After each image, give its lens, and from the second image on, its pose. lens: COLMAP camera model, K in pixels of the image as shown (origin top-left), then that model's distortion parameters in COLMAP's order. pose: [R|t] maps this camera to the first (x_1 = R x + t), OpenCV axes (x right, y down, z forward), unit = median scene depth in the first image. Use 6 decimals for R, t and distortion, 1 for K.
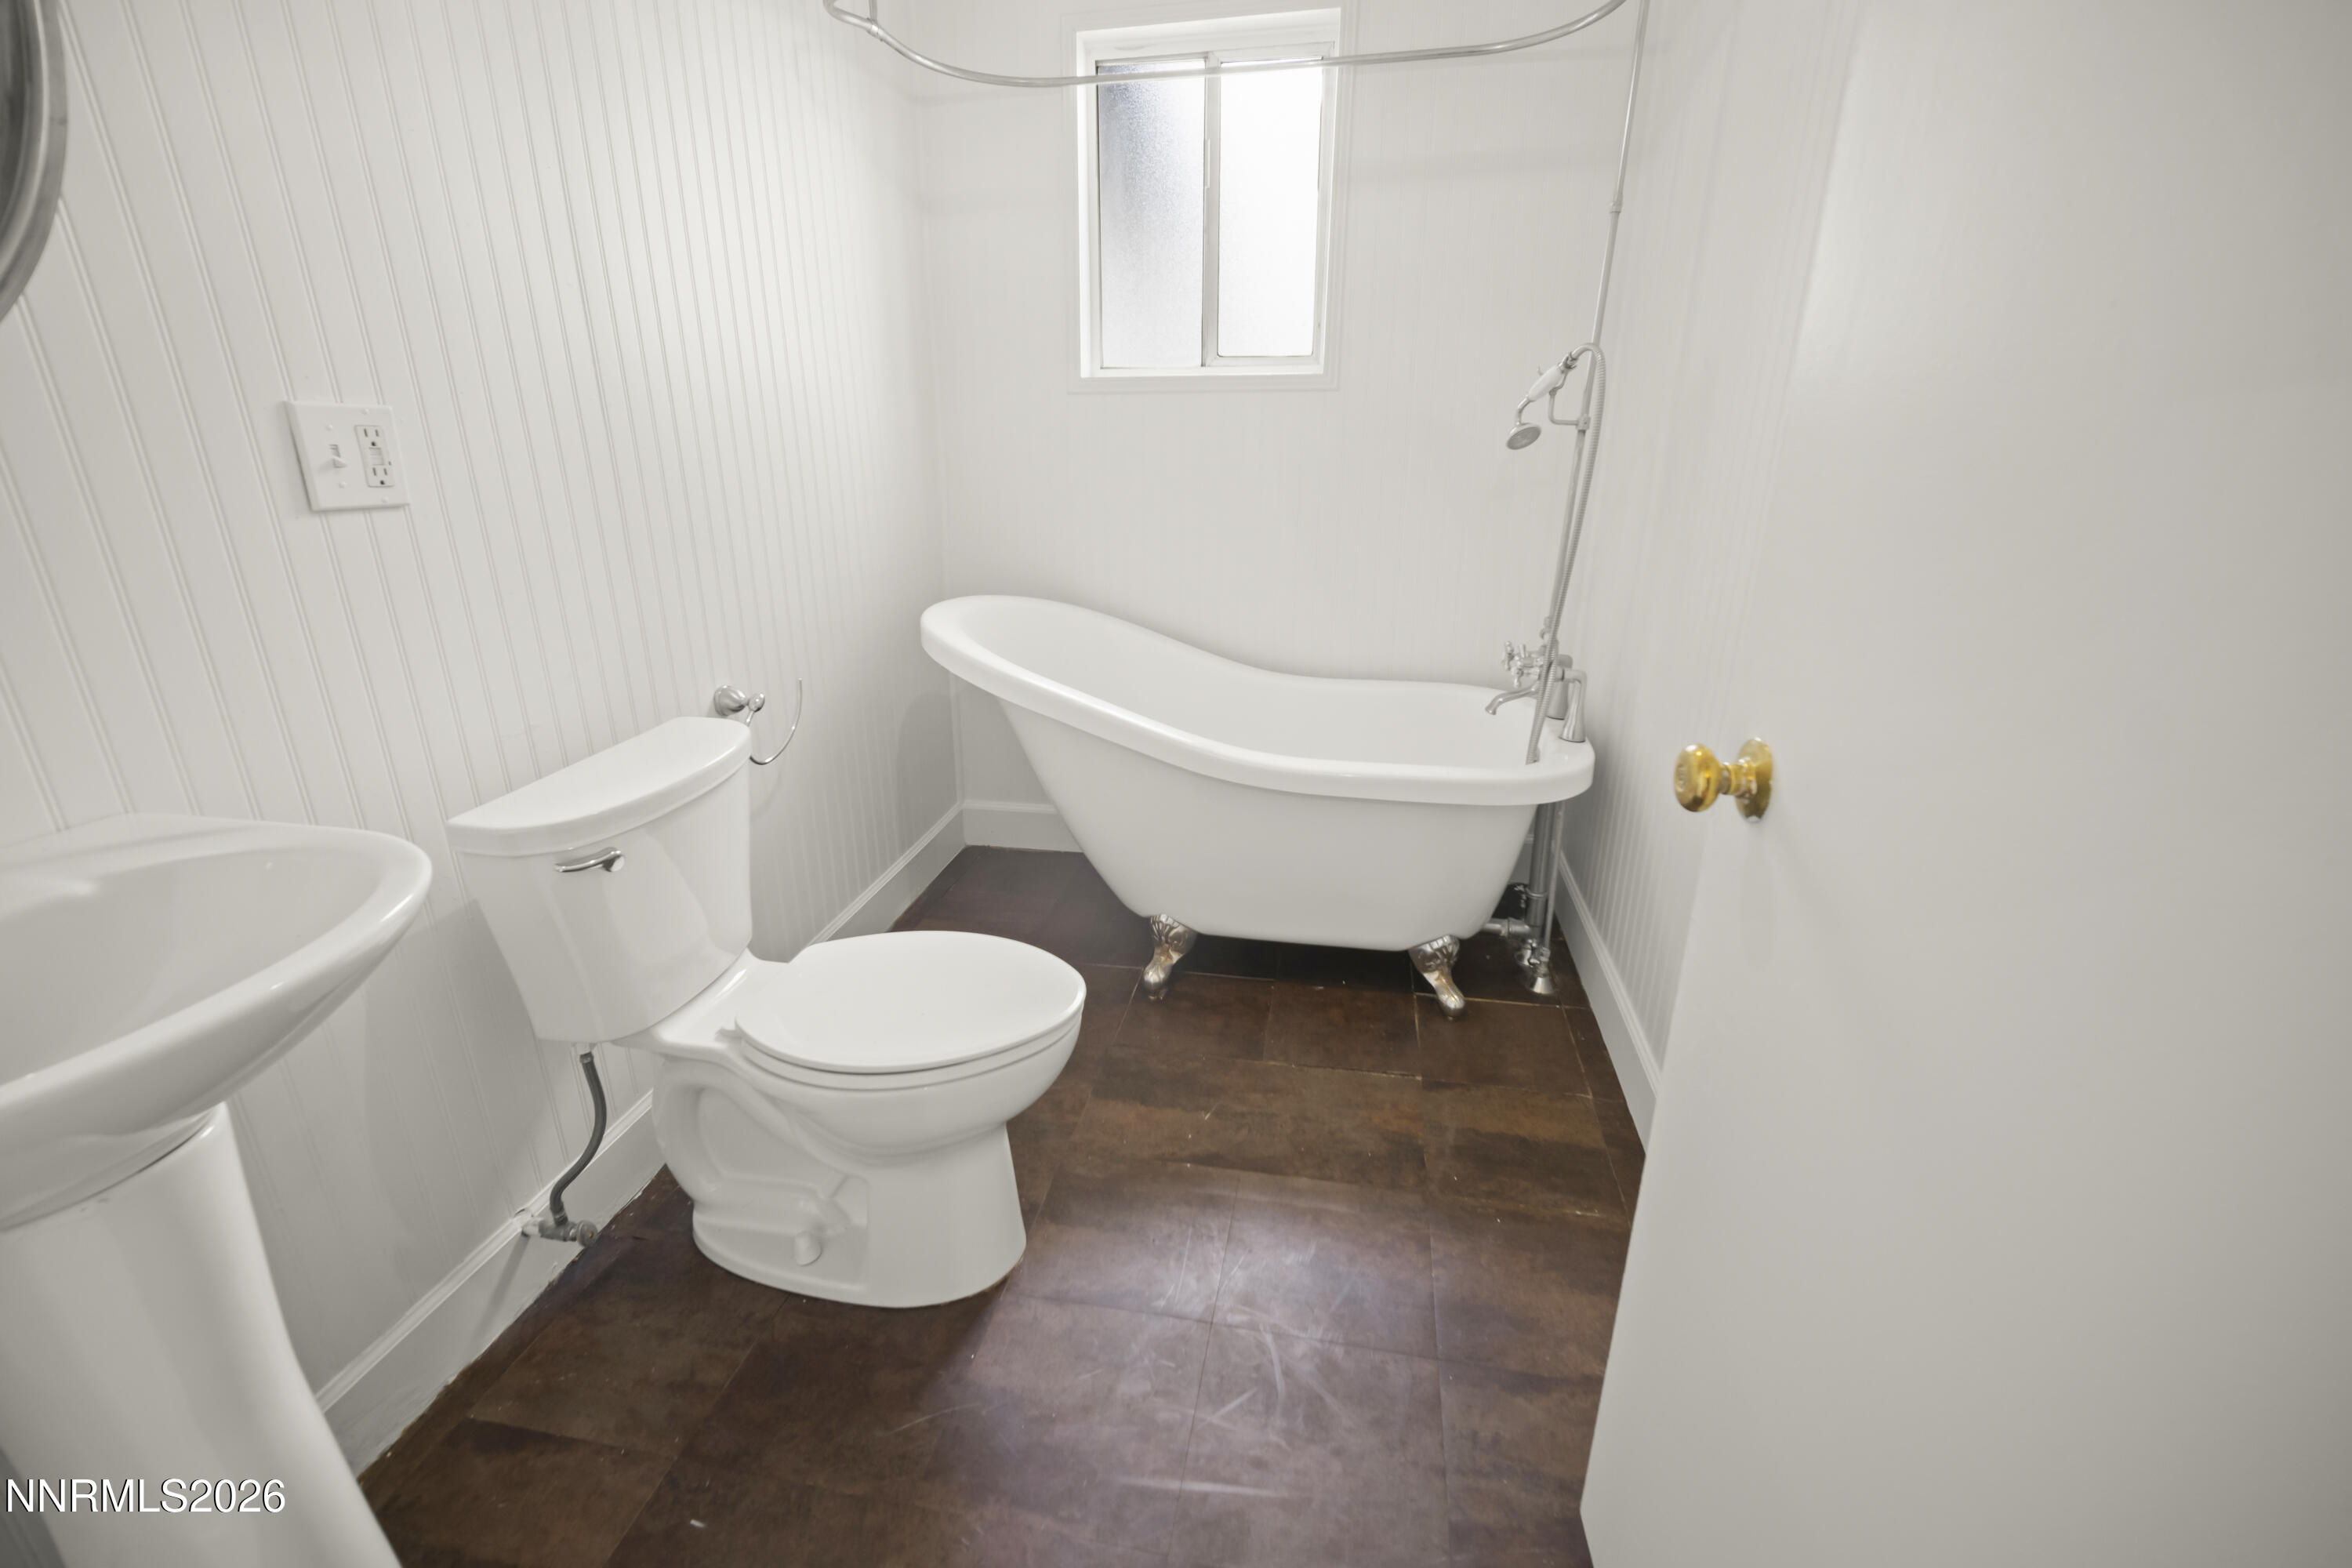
lens RADIAL K [[984.7, 0, 1182.4], [0, 984.7, 770.5], [0, 0, 1]] dist [-0.001327, 0.000632]
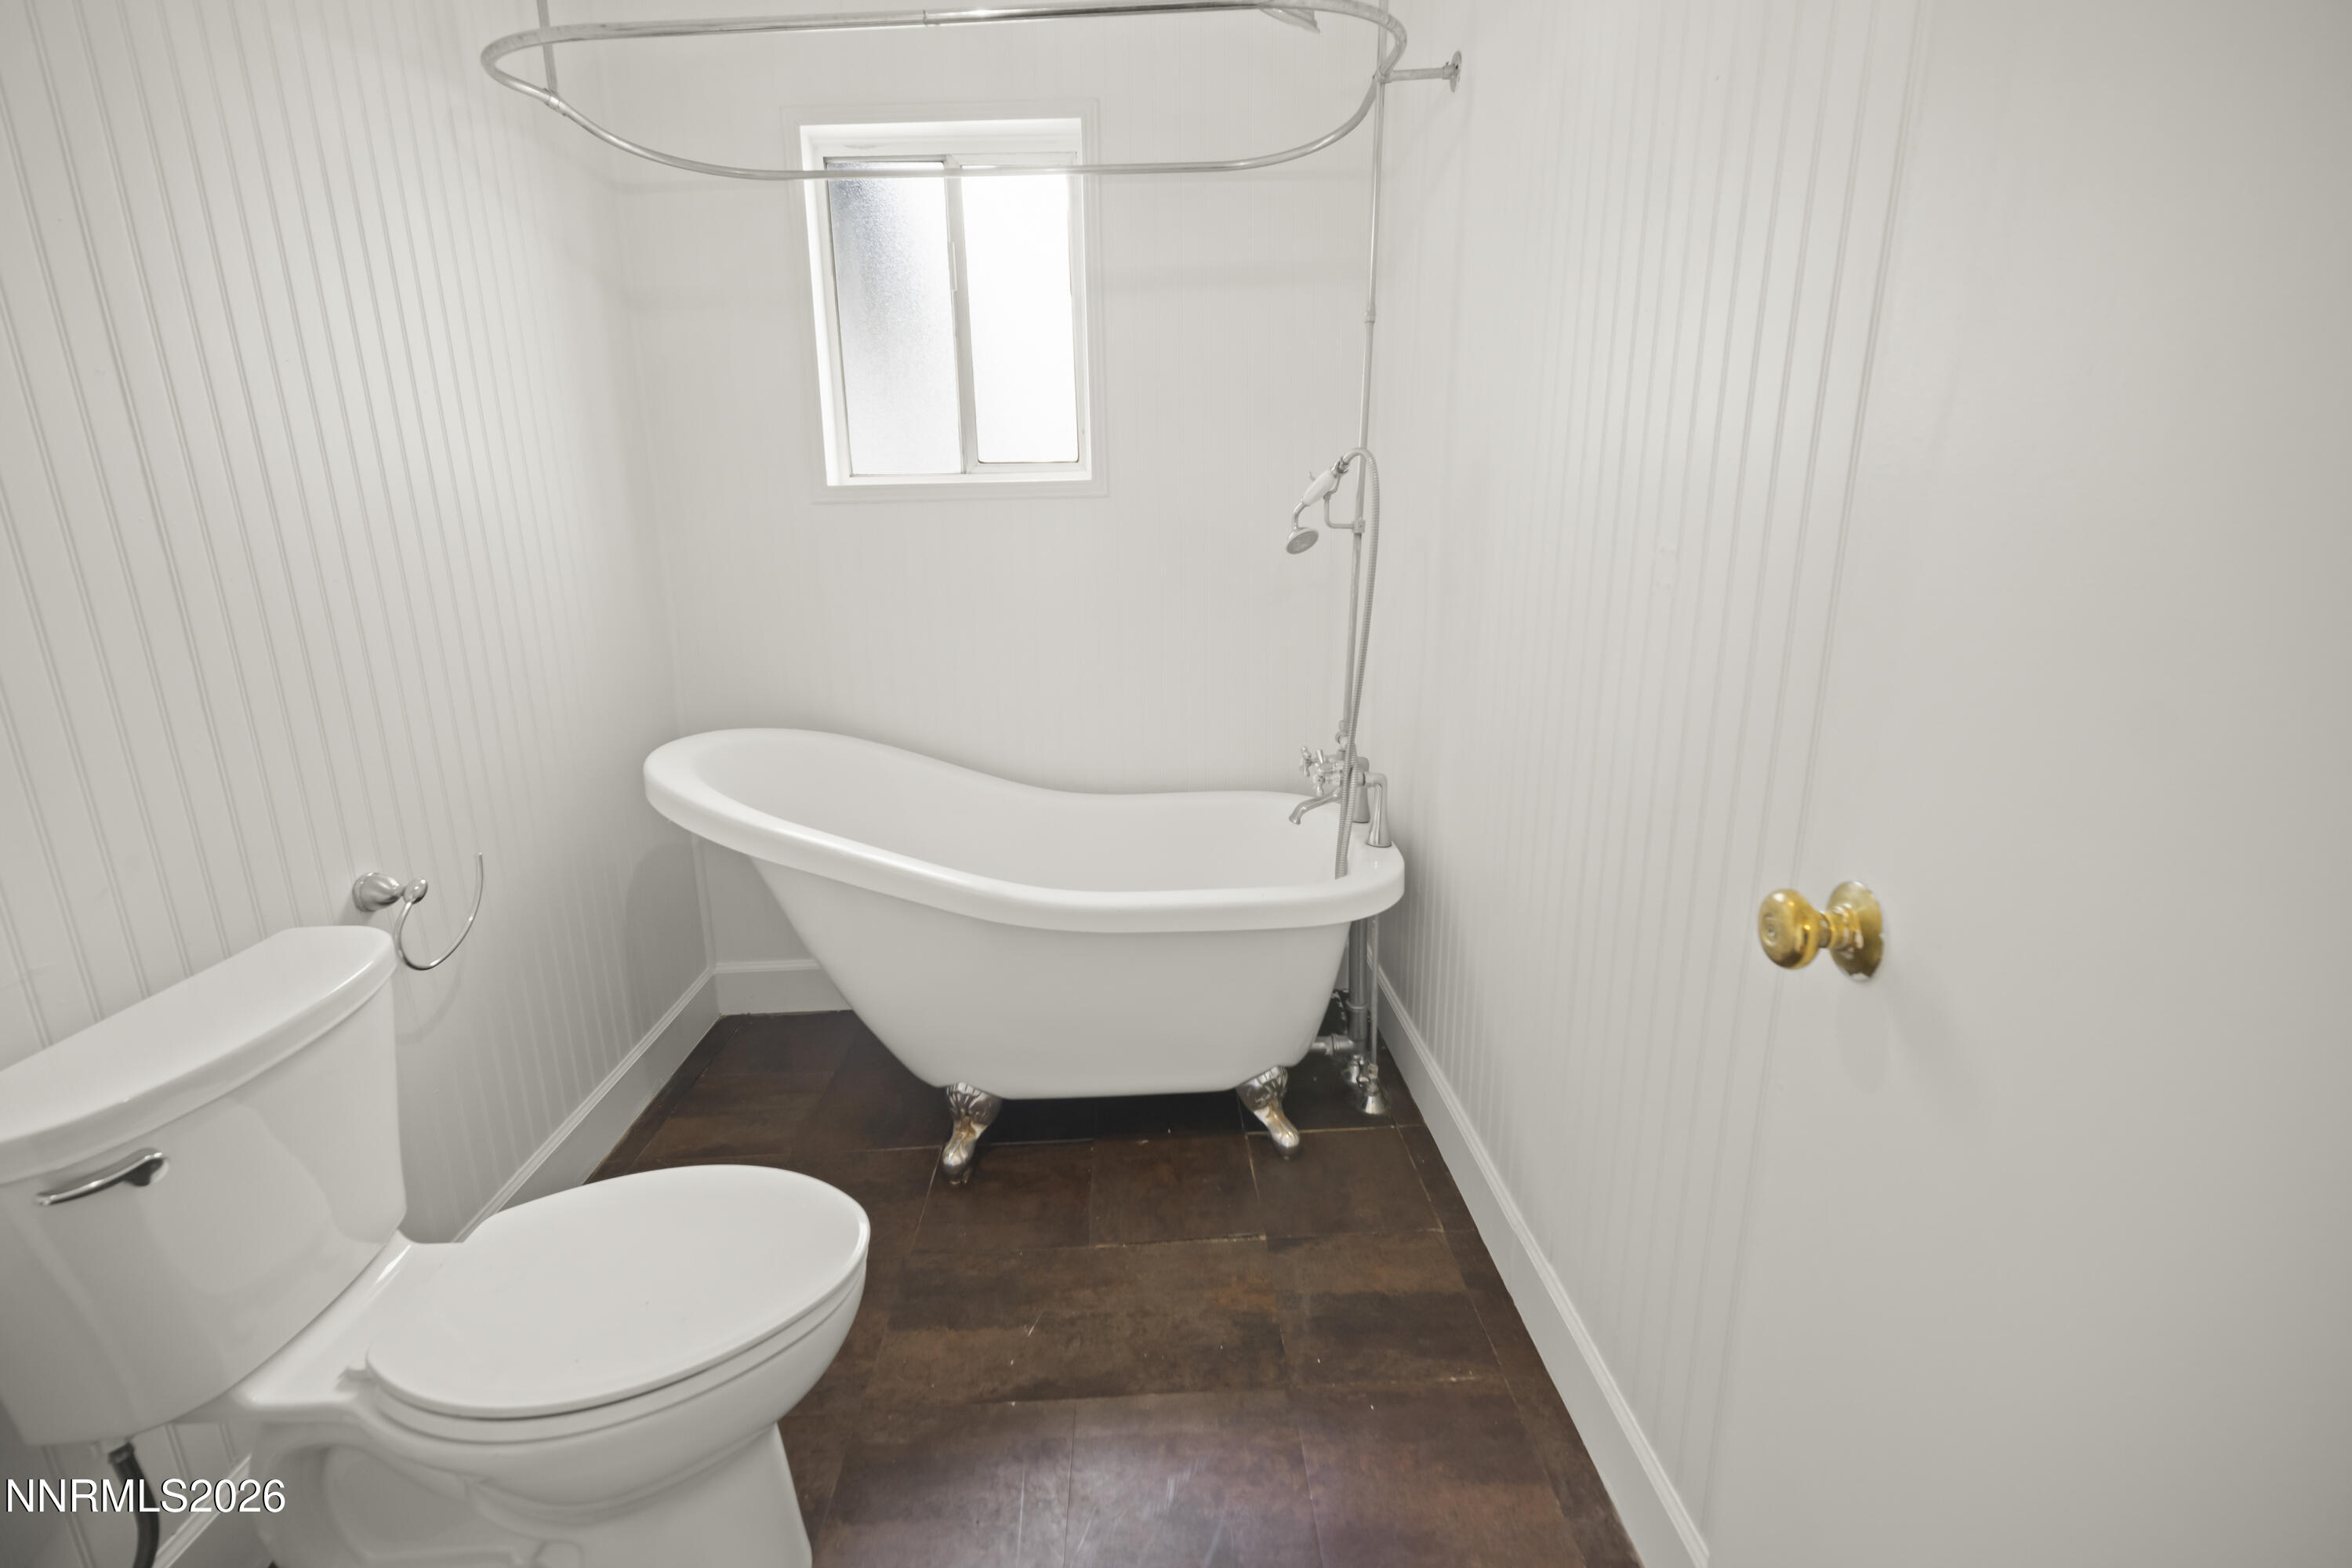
lens RADIAL K [[984.7, 0, 1162.0], [0, 984.7, 780.6], [0, 0, 1]] dist [-0.001327, 0.000632]
pose [[0.977783, -0.068282, 0.198188, 0.000270], [0.085307, 0.993244, -0.078668, -0.039195], [-0.191478, 0.093827, 0.977002, 0.098268]]
